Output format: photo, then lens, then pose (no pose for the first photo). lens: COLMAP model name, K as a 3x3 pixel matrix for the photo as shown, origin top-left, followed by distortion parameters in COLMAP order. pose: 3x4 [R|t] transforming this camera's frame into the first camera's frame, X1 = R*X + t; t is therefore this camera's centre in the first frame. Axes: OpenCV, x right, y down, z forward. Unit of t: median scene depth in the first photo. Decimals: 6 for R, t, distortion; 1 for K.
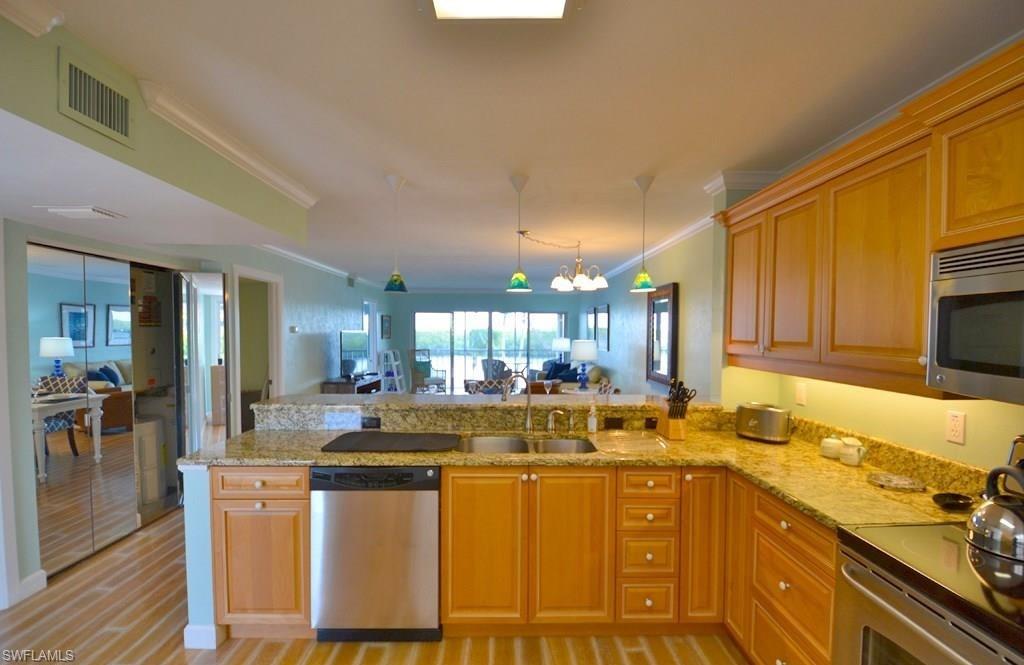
lens RADIAL K [[452.1, 0, 514.5], [0, 452.1, 342.1], [0, 0, 1]] dist [0.000576, 0.000318]
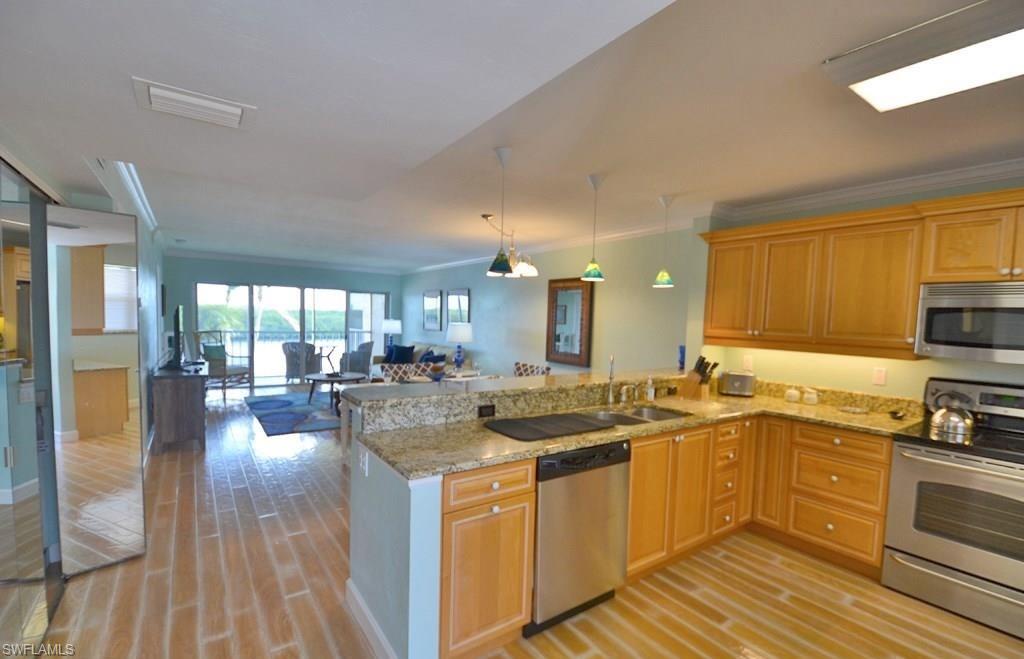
lens RADIAL K [[459.5, 0, 489.2], [0, 459.5, 340.4], [0, 0, 1]] dist [0.001868, -0.000576]
pose [[0.829337, -0.008073, 0.558691, -0.892544], [-0.012882, 0.999354, 0.033563, -0.000900], [-0.558601, -0.035032, 0.828697, 0.219549]]
